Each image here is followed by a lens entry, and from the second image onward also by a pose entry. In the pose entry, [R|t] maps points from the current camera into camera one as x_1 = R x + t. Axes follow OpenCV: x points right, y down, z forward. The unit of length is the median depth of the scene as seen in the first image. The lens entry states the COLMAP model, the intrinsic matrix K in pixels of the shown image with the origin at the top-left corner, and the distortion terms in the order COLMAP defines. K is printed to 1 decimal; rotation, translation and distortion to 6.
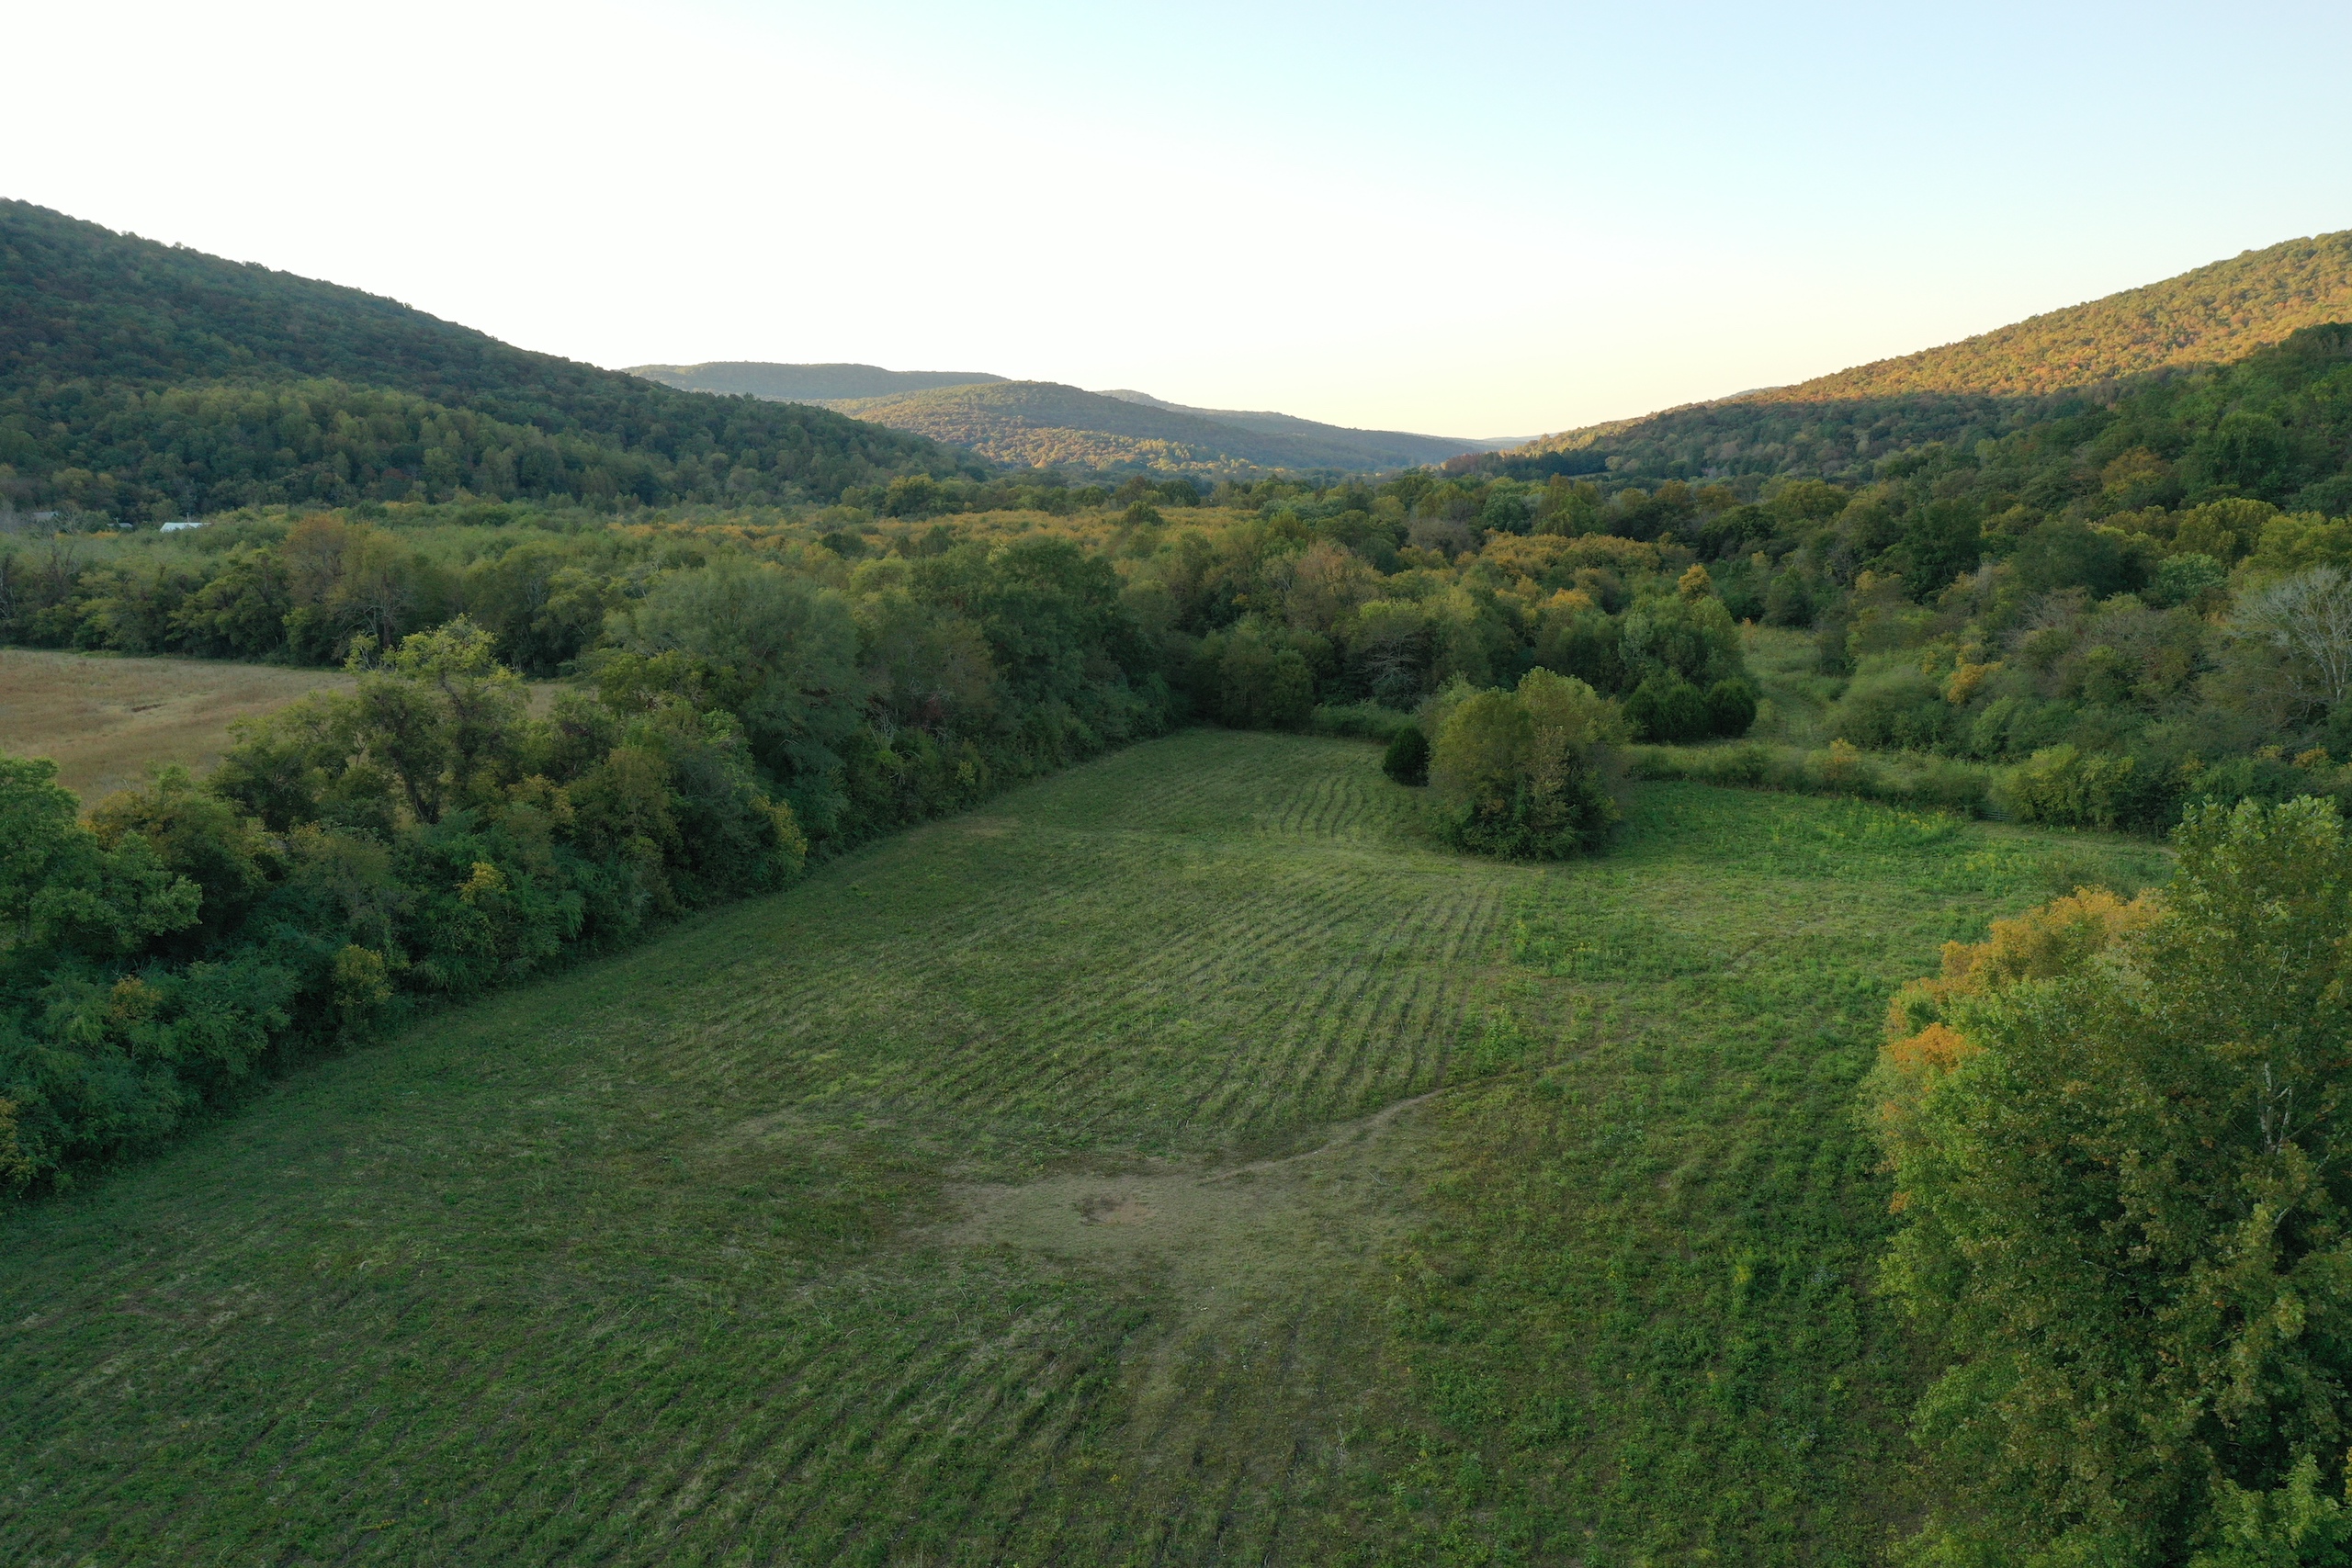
lens RADIAL K [[1835.6, 0, 1177.4], [0, 1835.6, 789.2], [0, 0, 1]] dist [-0.002712, 0.005357]
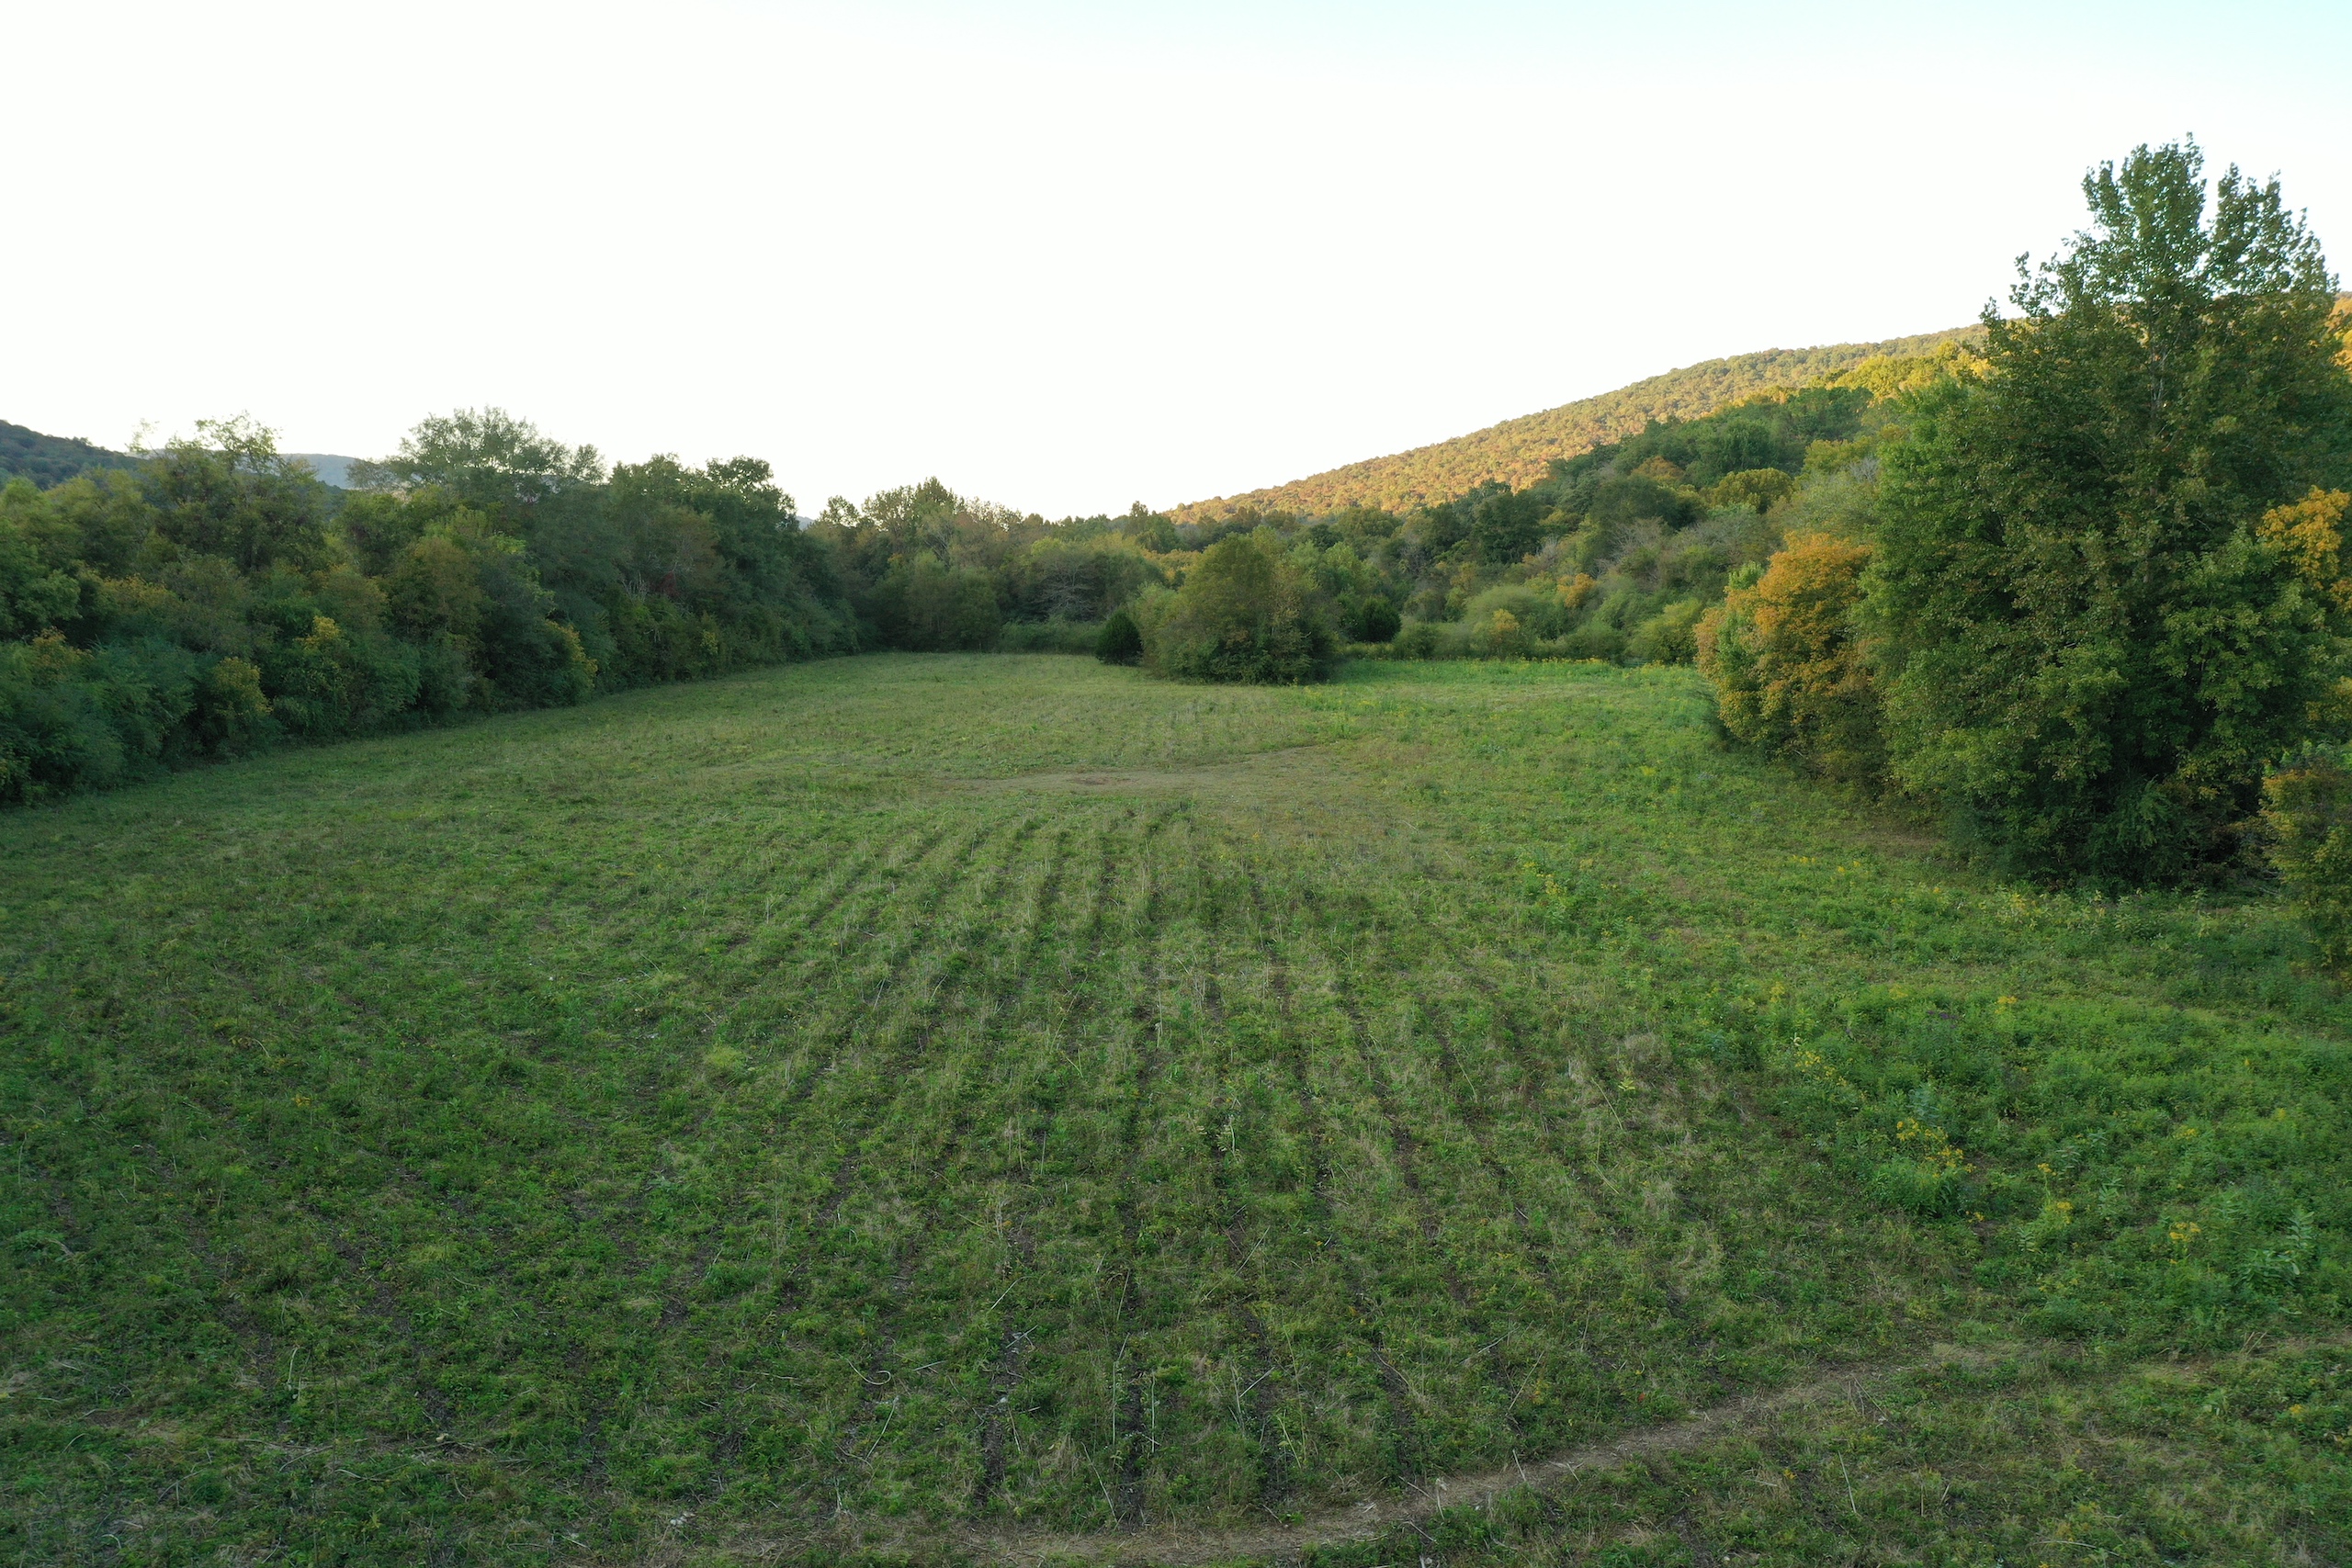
lens RADIAL K [[1835.6, 0, 1163.5], [0, 1835.6, 786.1], [0, 0, 1]] dist [-0.002712, 0.005357]
pose [[0.967430, -0.019714, 0.252372, -0.129160], [0.034959, 0.997815, -0.056067, 0.135706], [-0.250715, 0.063064, 0.966005, -0.041873]]
